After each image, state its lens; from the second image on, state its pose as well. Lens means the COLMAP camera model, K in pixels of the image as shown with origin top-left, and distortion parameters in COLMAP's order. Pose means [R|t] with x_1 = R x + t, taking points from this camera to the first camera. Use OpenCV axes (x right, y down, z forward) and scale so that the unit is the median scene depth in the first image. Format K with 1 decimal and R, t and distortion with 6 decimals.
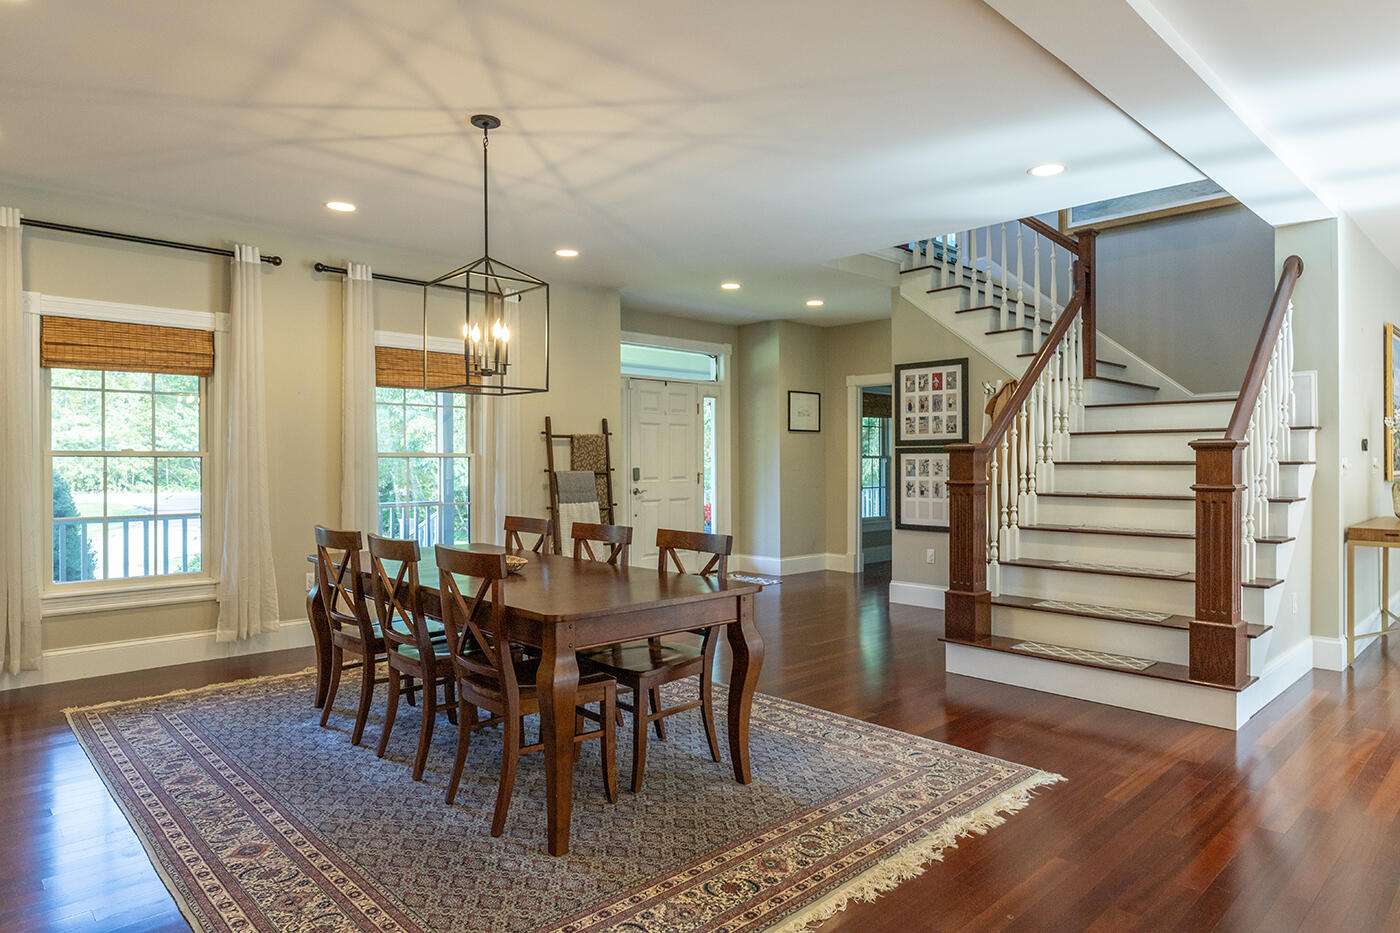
lens RADIAL K [[836.8, 0, 698.8], [0, 836.8, 465.8], [0, 0, 1]] dist [0.005553, 0.002371]
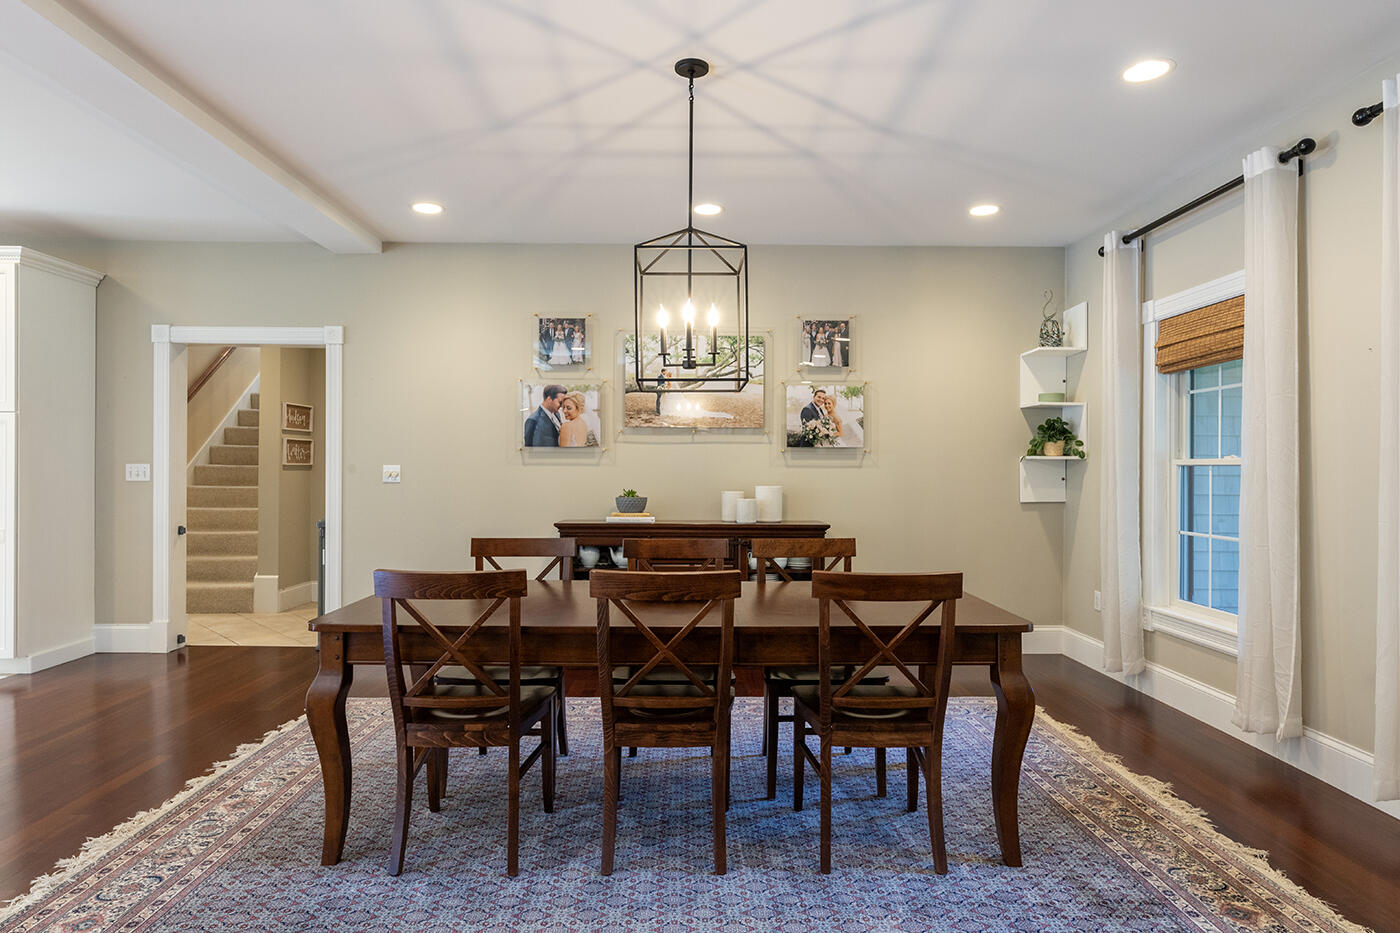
lens RADIAL K [[806.7, 0, 704.4], [0, 806.7, 469.0], [0, 0, 1]] dist [-0.002112, 0.000021]
pose [[-0.675530, -0.001233, -0.737332, 0.183750], [-0.006840, 0.999966, 0.004595, -0.005262], [0.737301, 0.008147, -0.675515, 0.851625]]
